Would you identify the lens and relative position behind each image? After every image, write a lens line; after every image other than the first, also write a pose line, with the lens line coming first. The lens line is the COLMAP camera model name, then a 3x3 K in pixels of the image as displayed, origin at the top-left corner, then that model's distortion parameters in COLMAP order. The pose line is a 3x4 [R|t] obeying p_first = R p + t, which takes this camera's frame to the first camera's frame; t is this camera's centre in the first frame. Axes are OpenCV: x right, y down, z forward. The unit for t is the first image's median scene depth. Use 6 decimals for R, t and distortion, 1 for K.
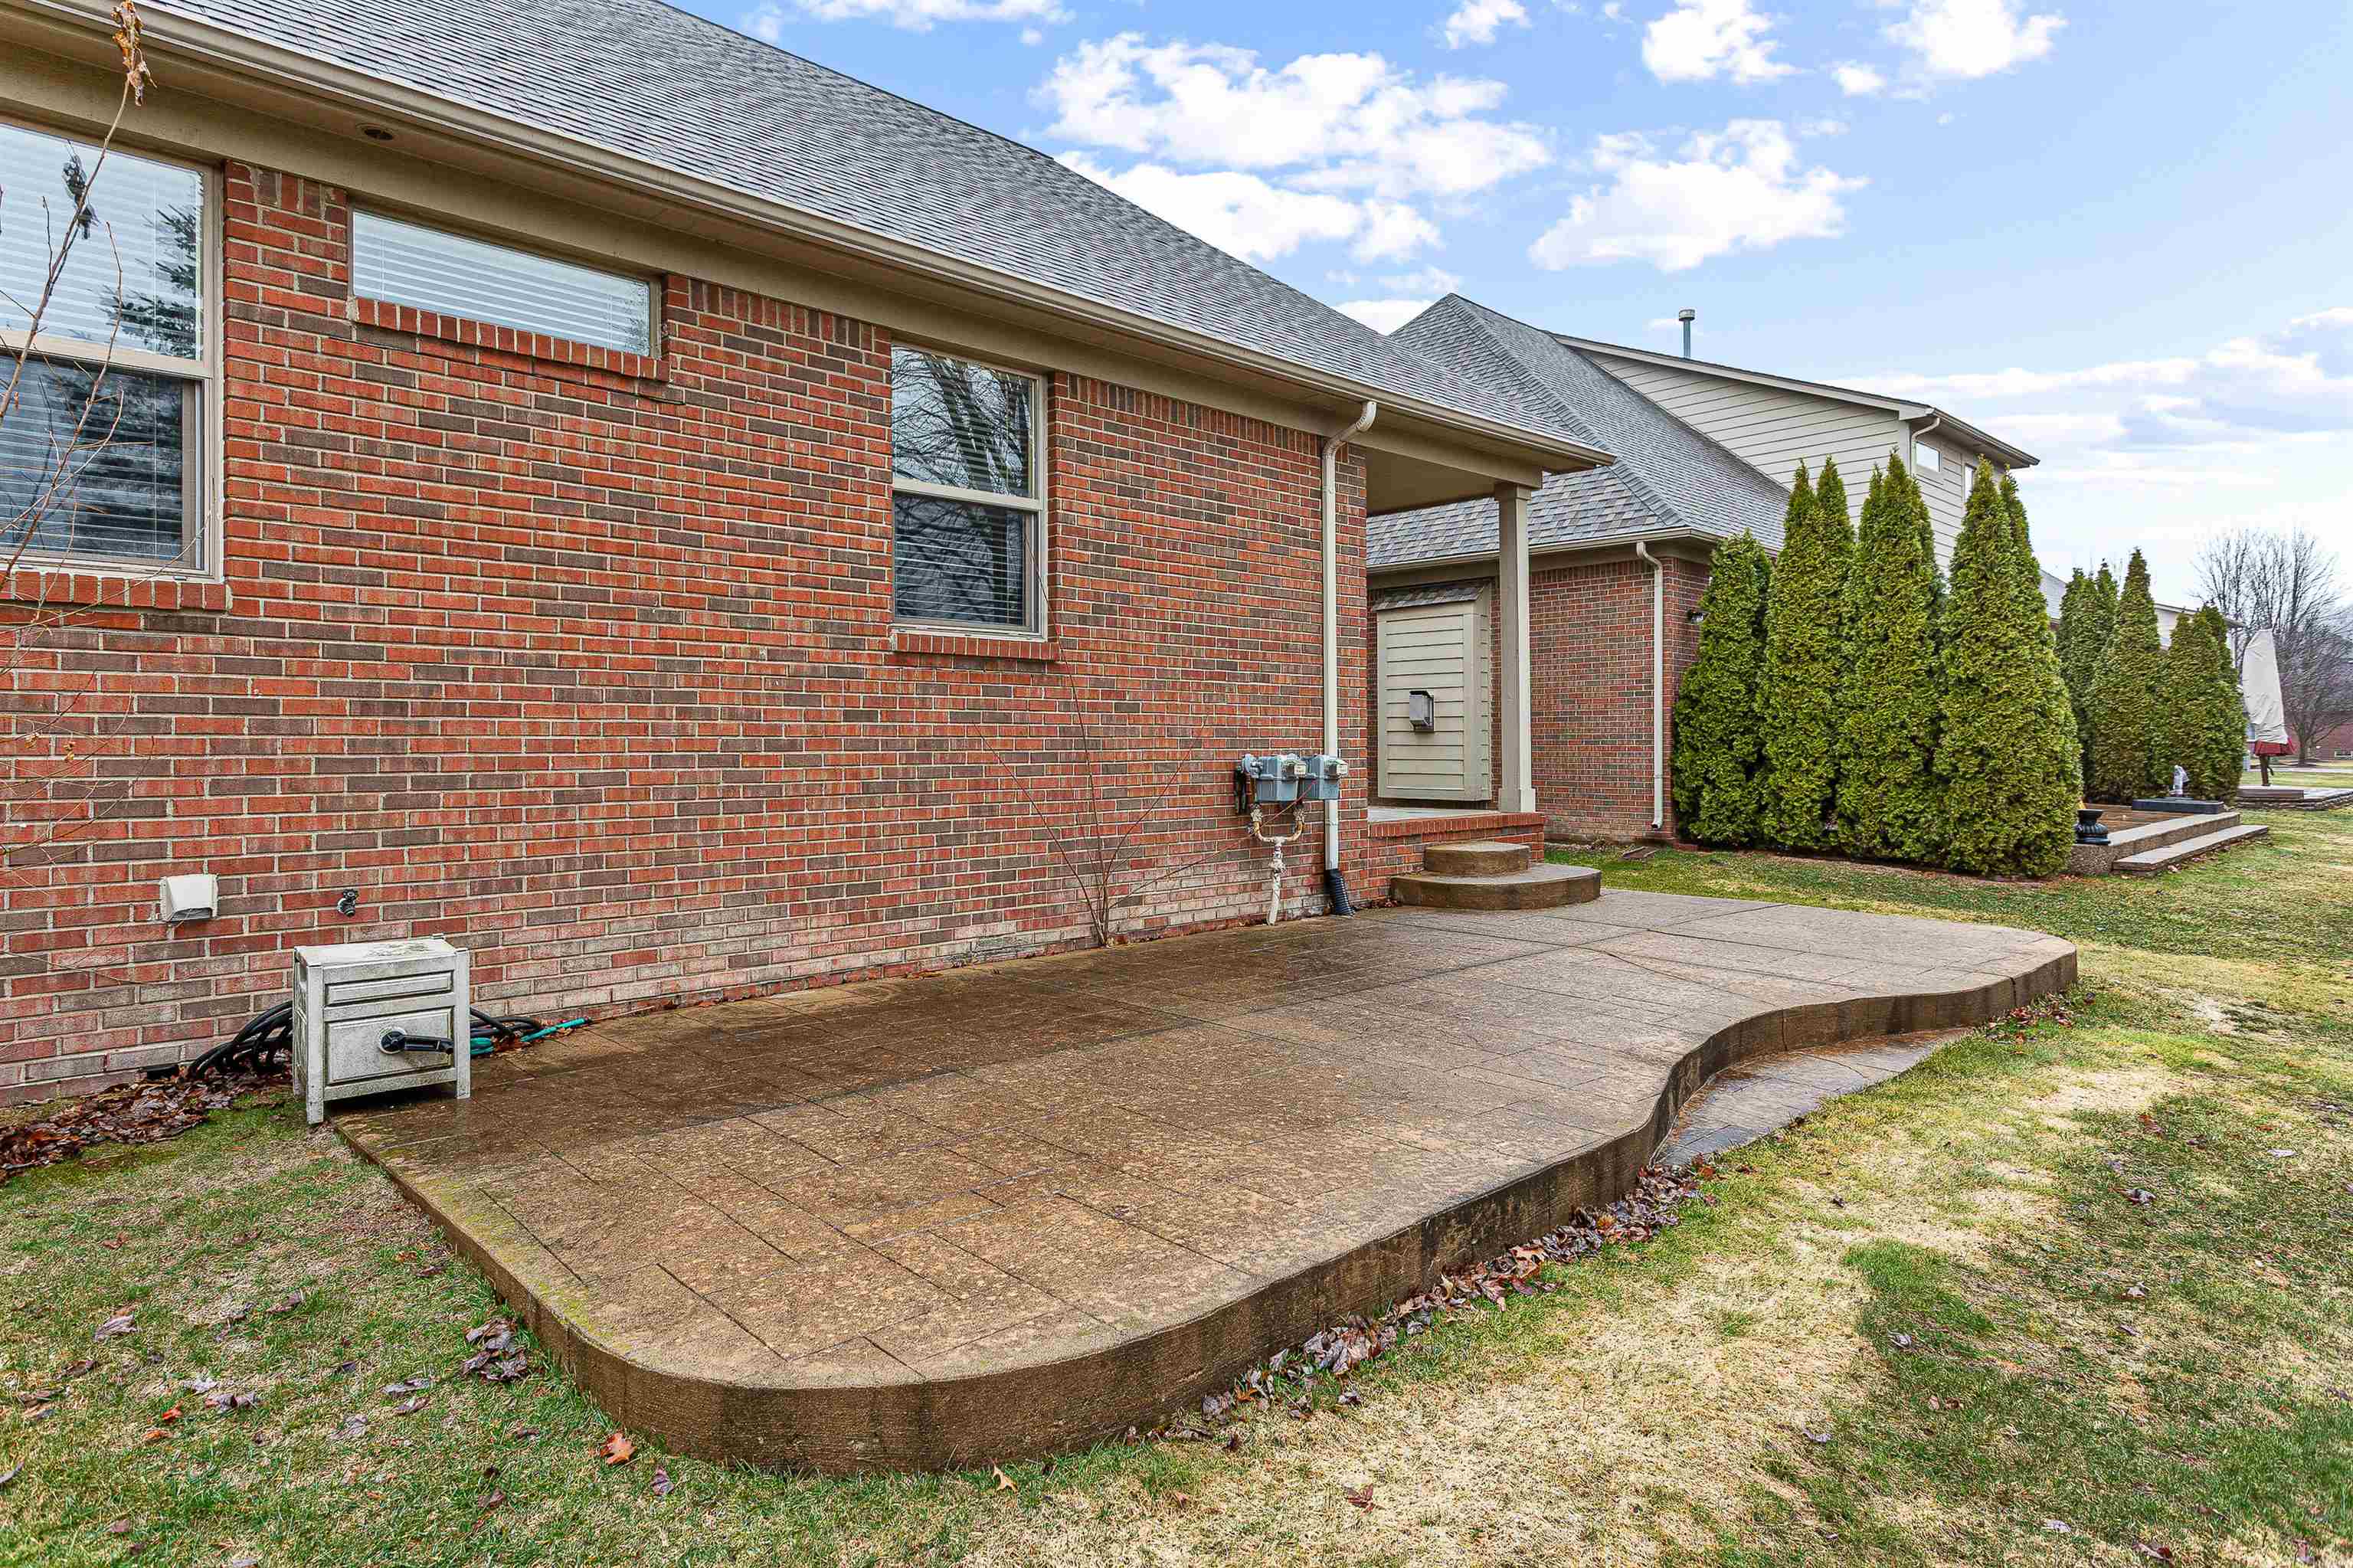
lens RADIAL K [[1321.6, 0, 1134.1], [0, 1321.6, 726.6], [0, 0, 1]] dist [0.023012, -0.004783]
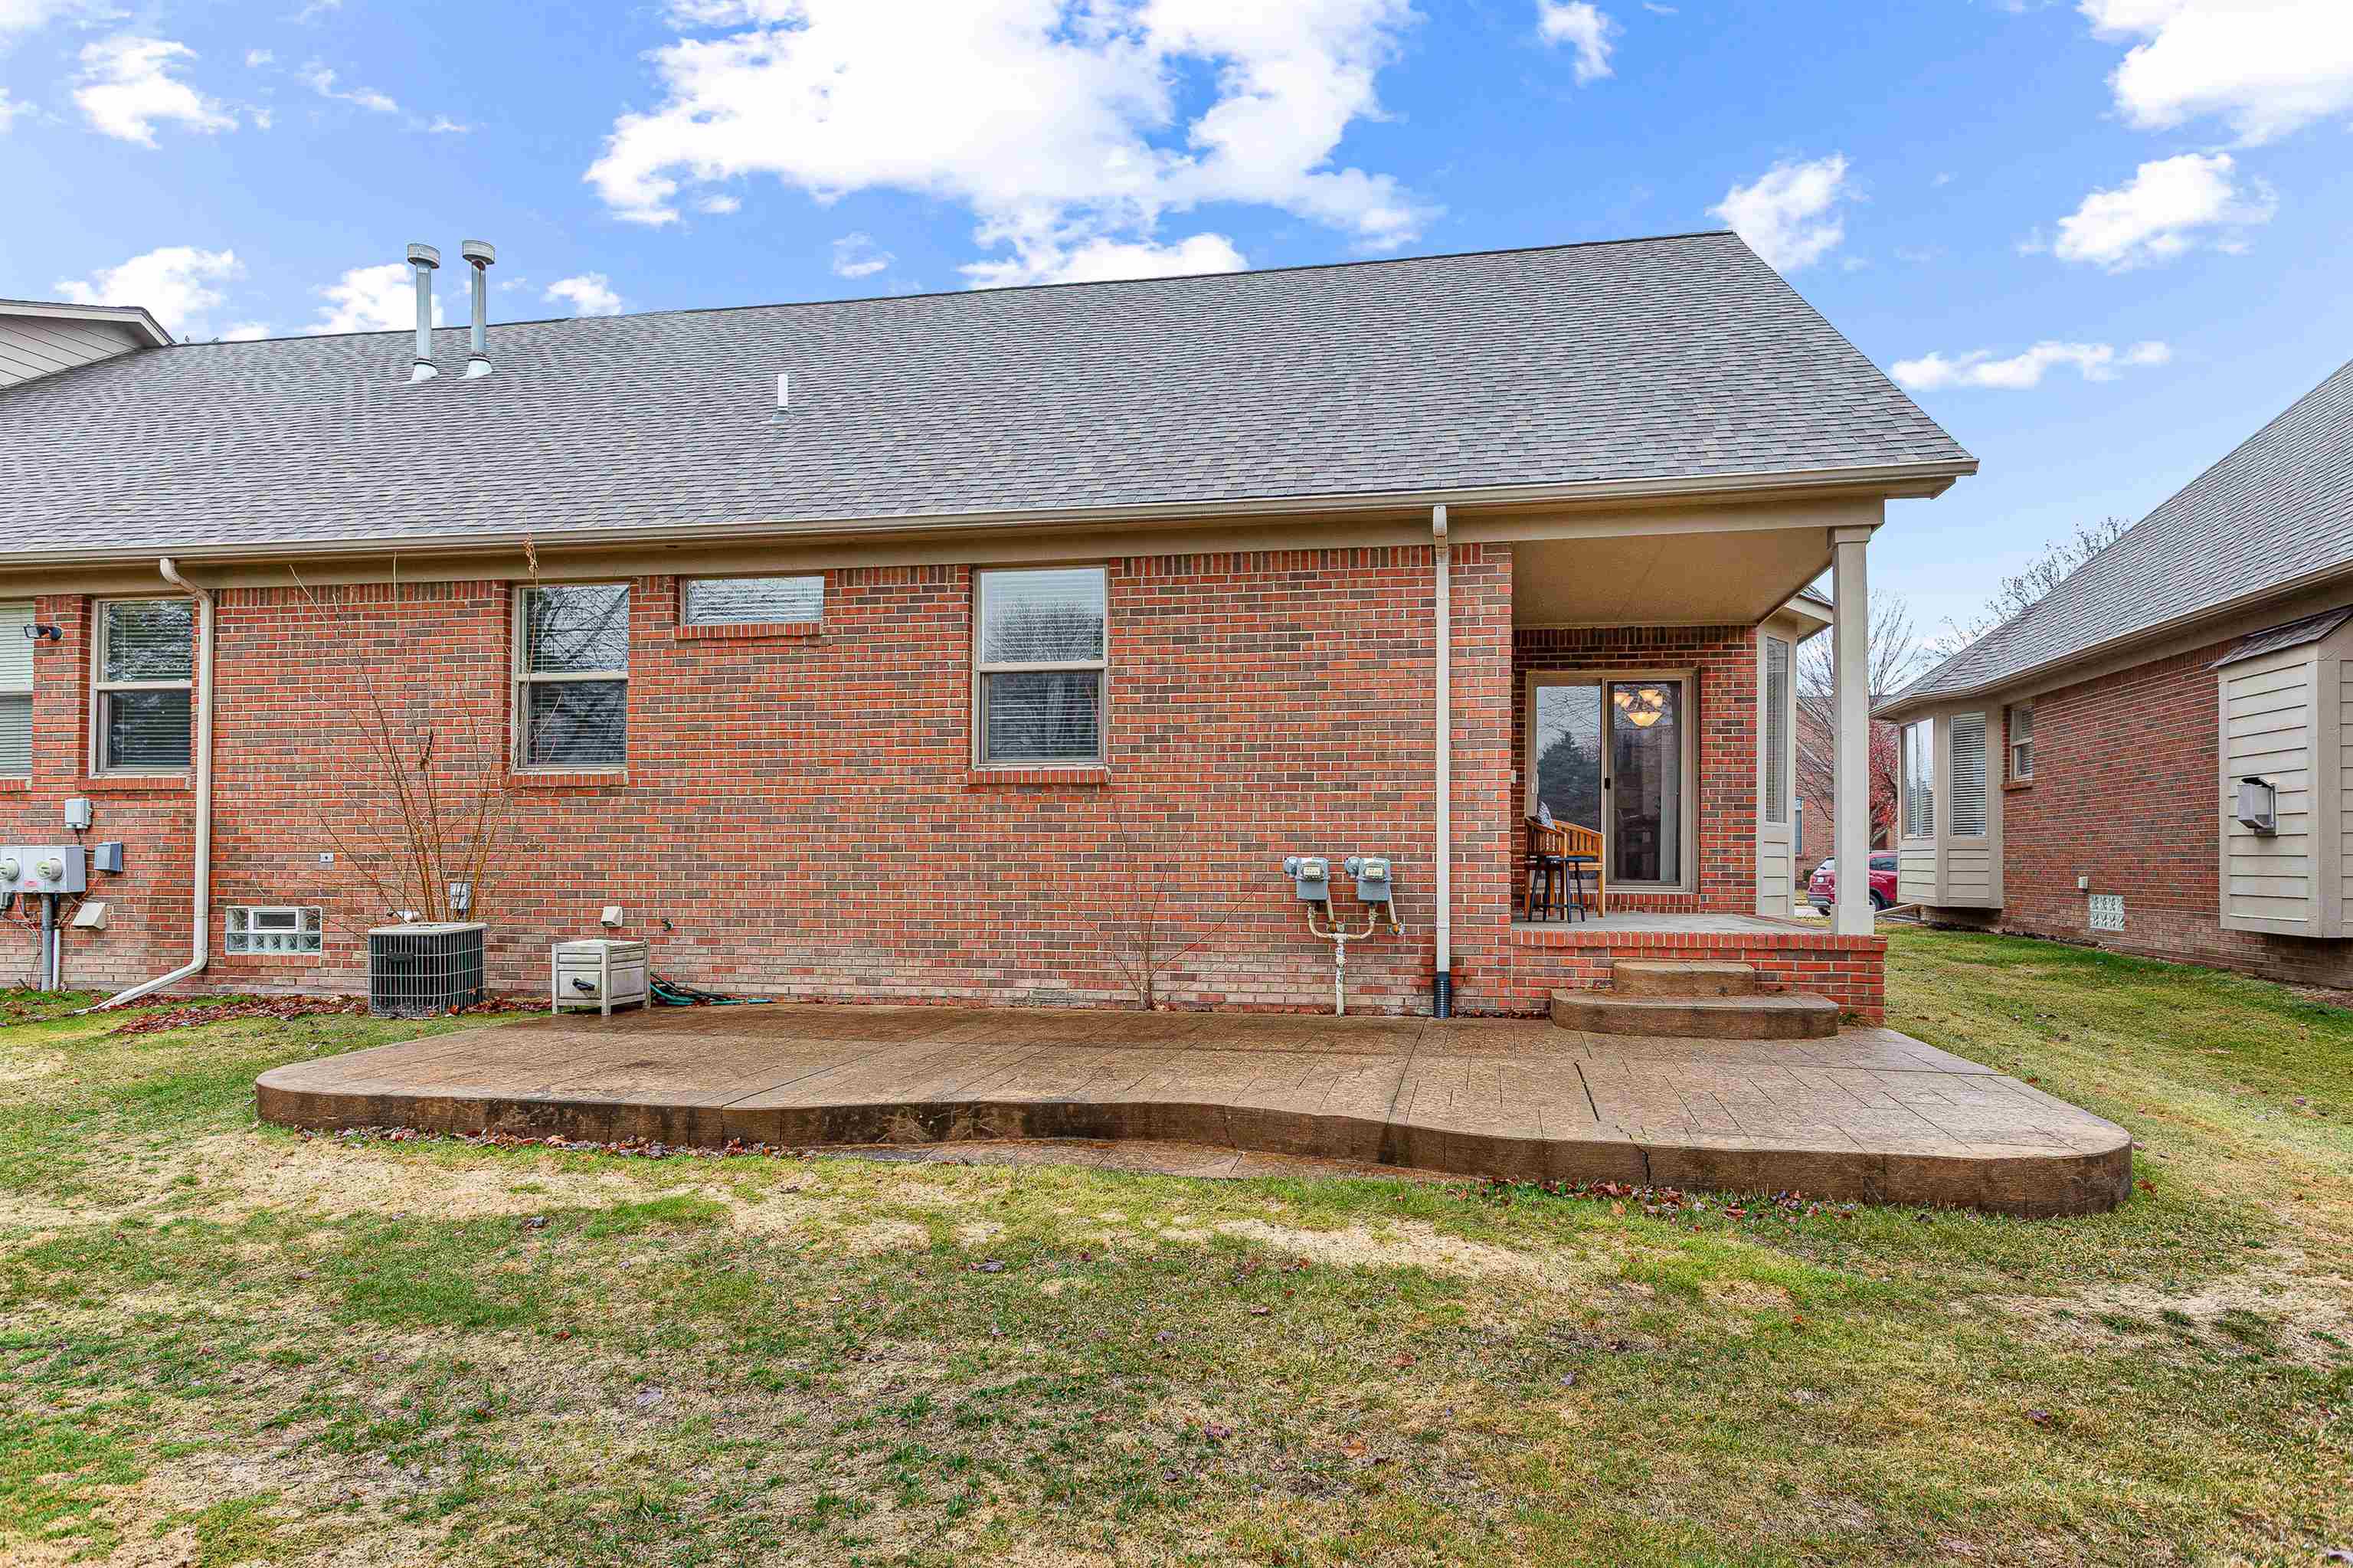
lens RADIAL K [[1321.6, 0, 1220.0], [0, 1321.6, 820.9], [0, 0, 1]] dist [0.023012, -0.004783]
pose [[0.592239, -0.020377, -0.805504, 1.116102], [0.007870, 0.999779, -0.019506, 0.014308], [0.805724, 0.005213, 0.592269, 0.346329]]
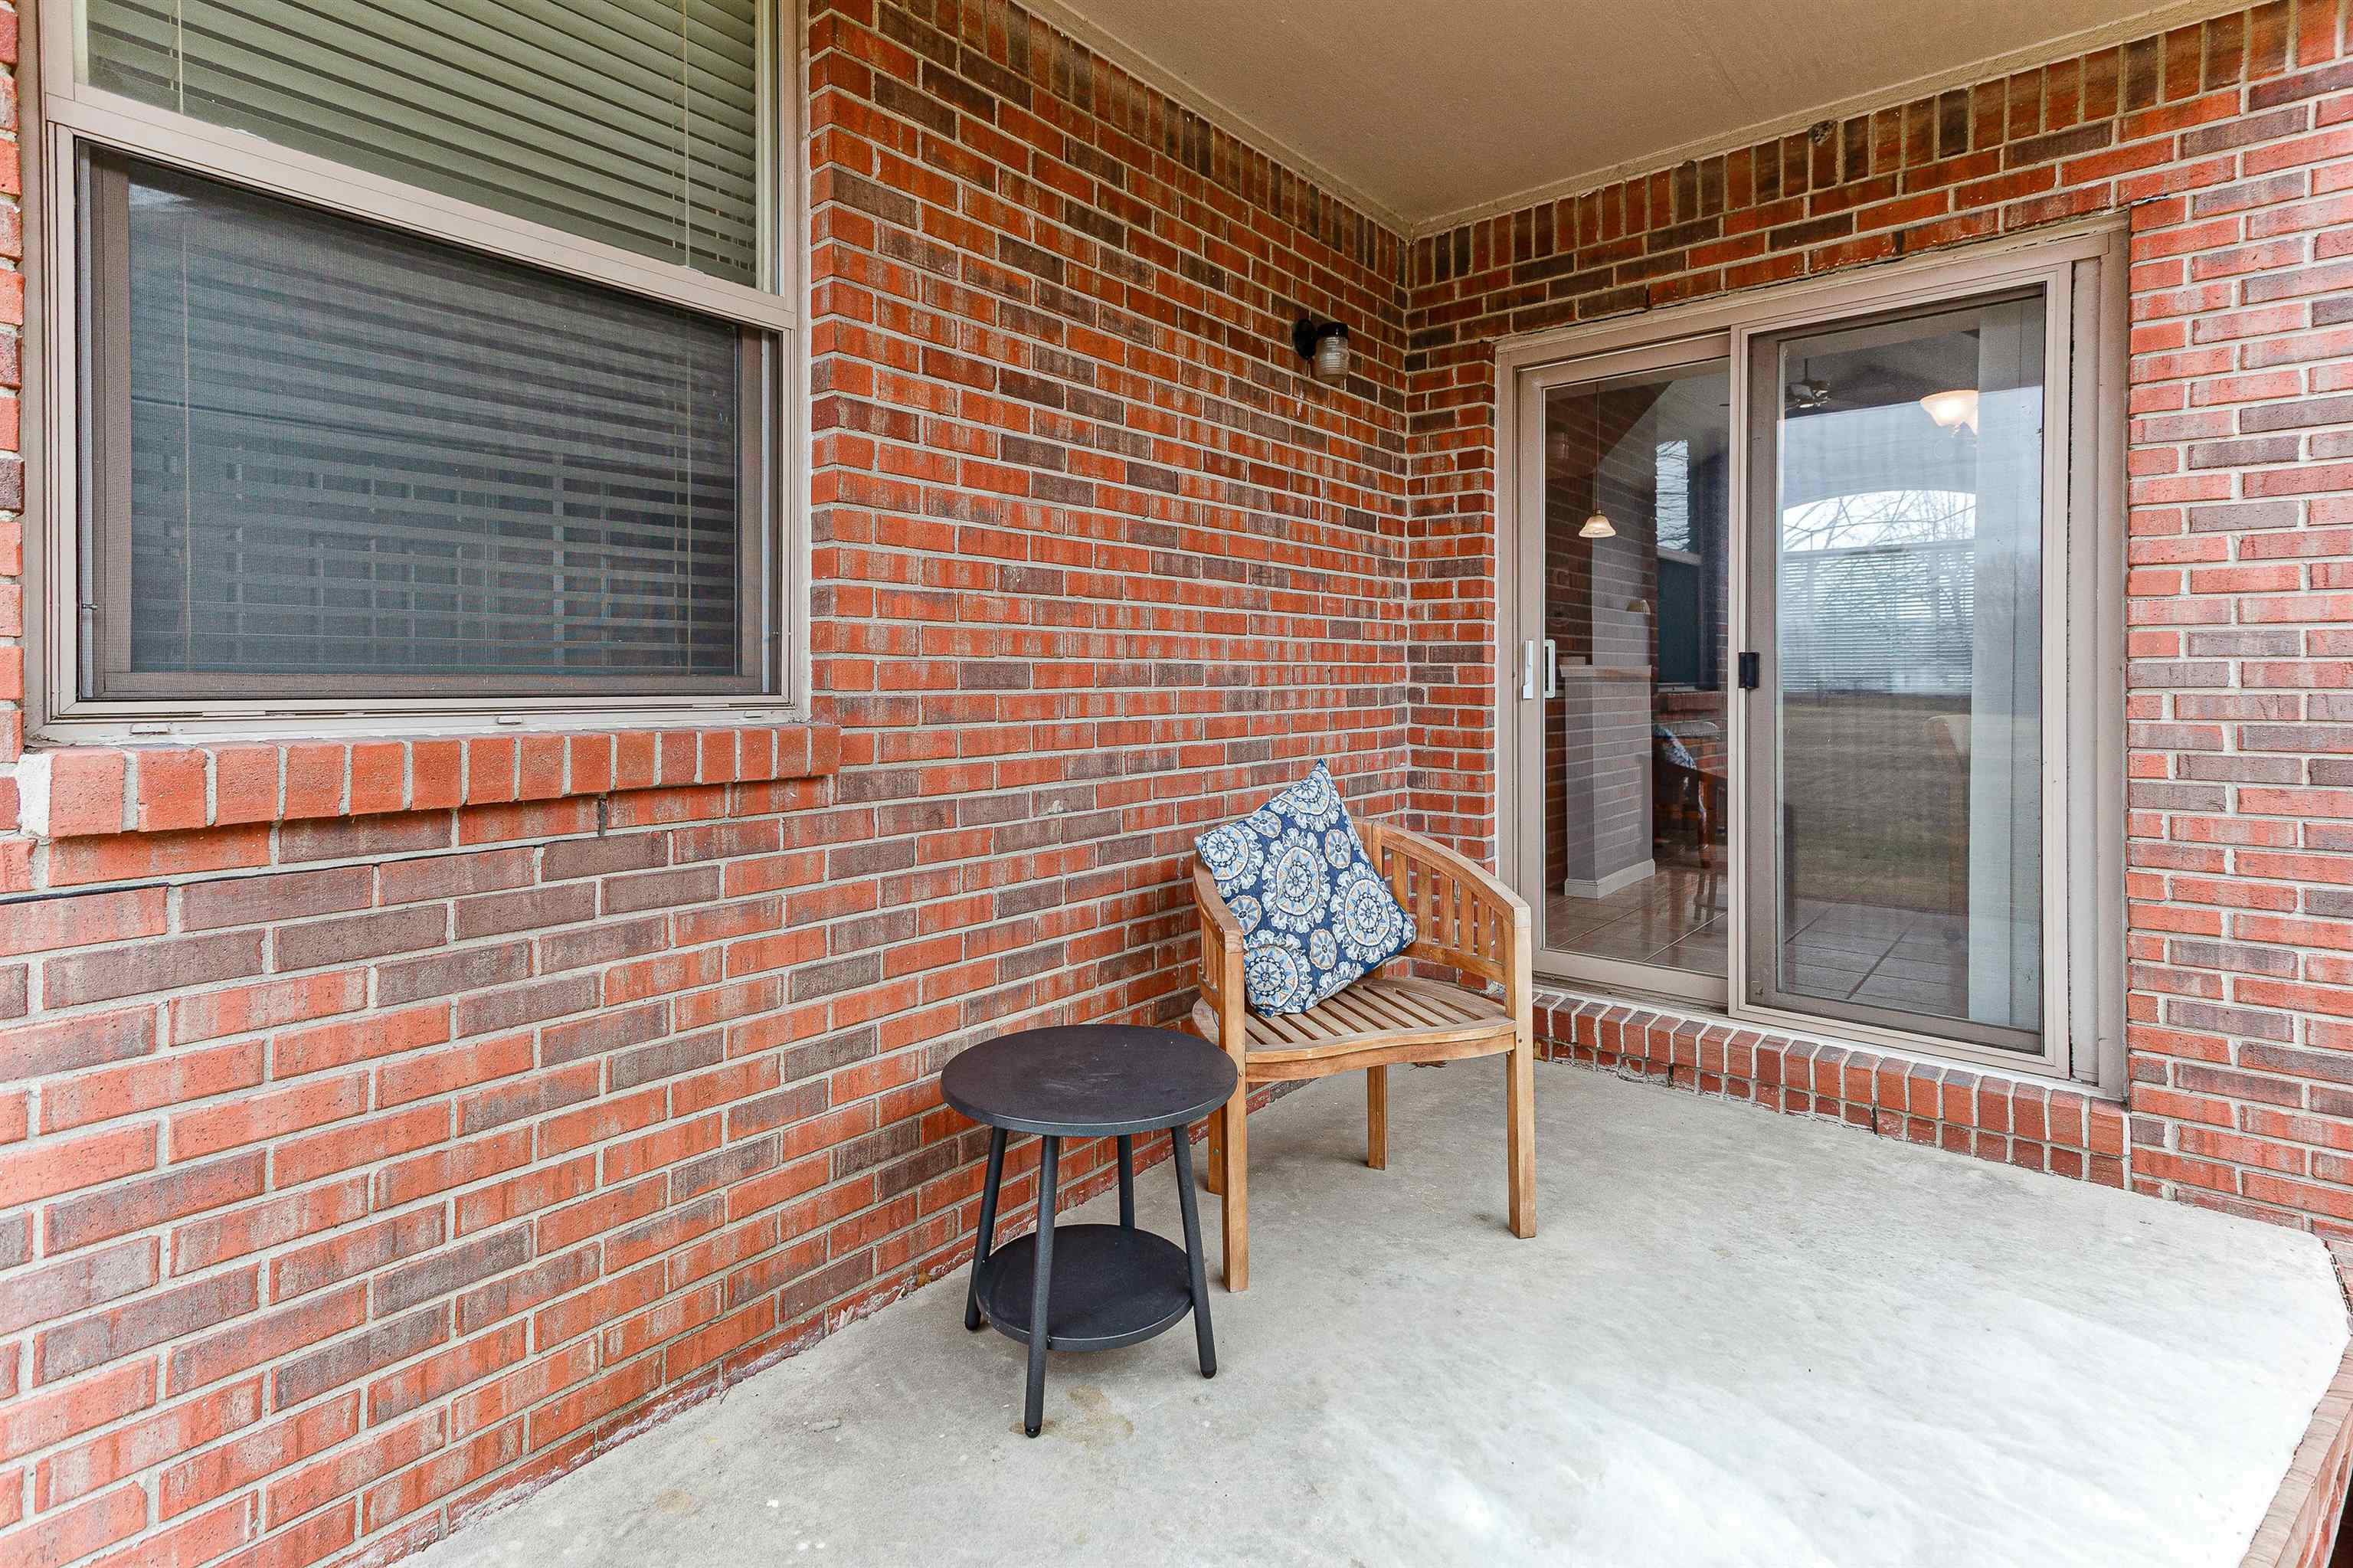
lens RADIAL K [[1152.0, 0, 1153.5], [0, 1152.0, 673.3], [0, 0, 1]] dist [0.021762, 0.004880]
pose [[0.127675, -0.003458, -0.991810, 0.421514], [0.019608, 0.999807, -0.000962, -0.070805], [0.991622, -0.019325, 0.127718, 1.535055]]
